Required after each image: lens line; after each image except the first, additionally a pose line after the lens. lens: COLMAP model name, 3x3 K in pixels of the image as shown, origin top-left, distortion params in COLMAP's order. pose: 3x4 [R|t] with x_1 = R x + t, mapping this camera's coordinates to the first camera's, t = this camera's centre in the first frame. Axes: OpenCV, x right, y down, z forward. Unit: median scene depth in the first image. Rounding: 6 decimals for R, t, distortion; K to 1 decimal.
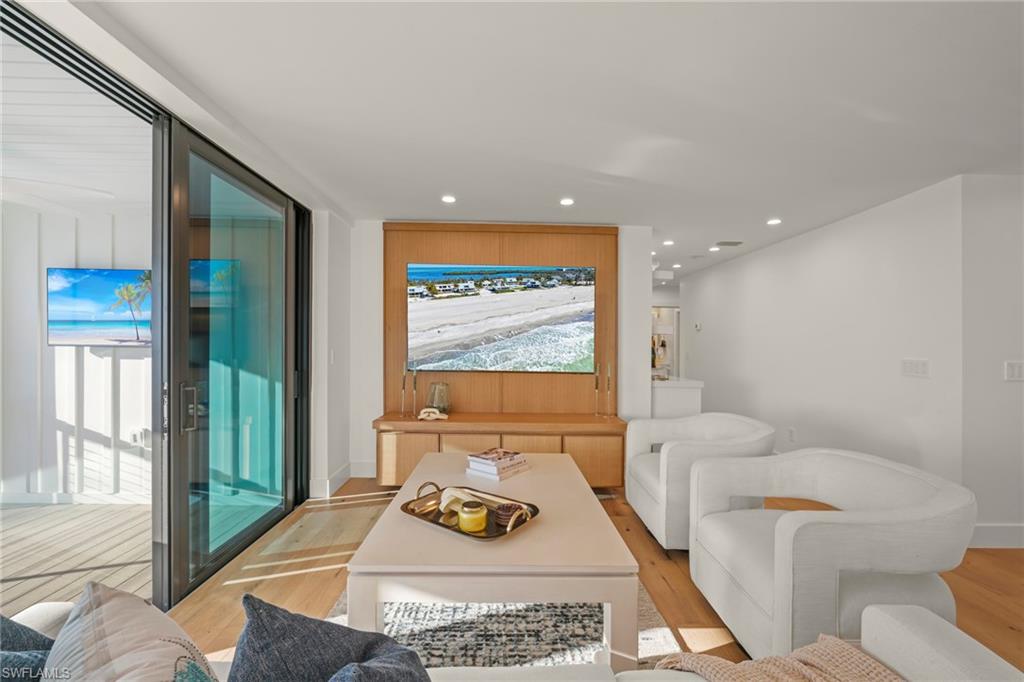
lens RADIAL K [[418.0, 0, 508.5], [0, 418.0, 345.0], [0, 0, 1]] dist [-0.006191, -0.000152]
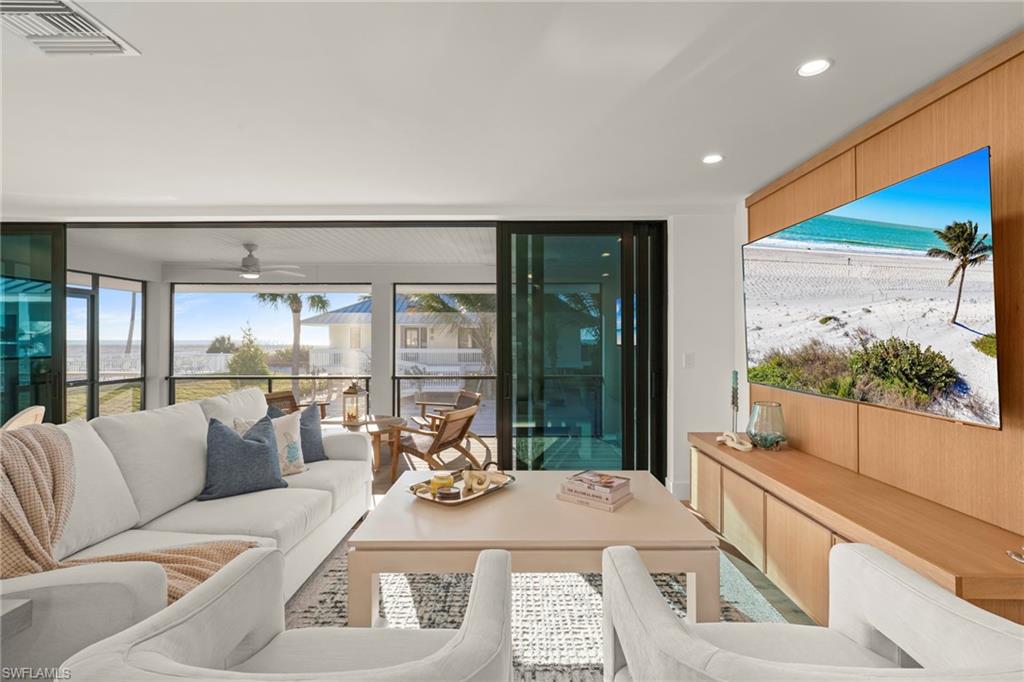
lens RADIAL K [[461.8, 0, 513.2], [0, 461.8, 337.2], [0, 0, 1]] dist [-0.001153, -0.000071]
pose [[-0.019759, -0.017656, -0.999649, 0.678495], [-0.001650, 0.999843, -0.017627, -0.006877], [0.999803, 0.001301, -0.019785, 0.628653]]
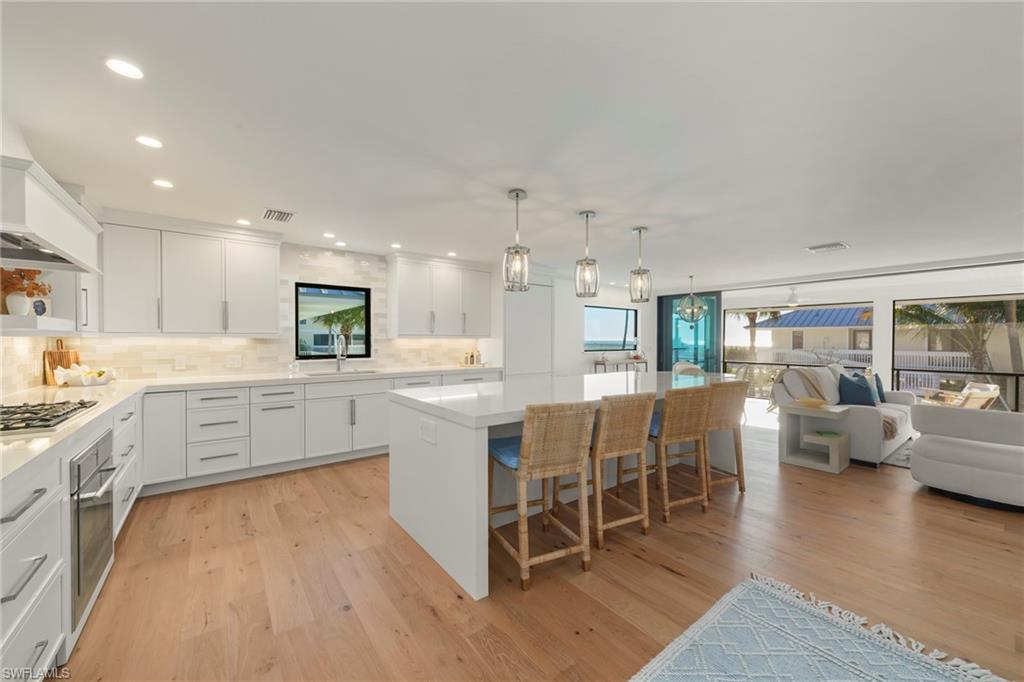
lens RADIAL K [[379.8, 0, 516.4], [0, 379.8, 344.7], [0, 0, 1]] dist [0.001196, 0.000293]
pose [[-0.802973, -0.009848, -0.595934, 1.823740], [-0.017564, 0.999820, 0.007144, 0.010061], [0.595757, 0.016204, -0.803001, 0.565880]]
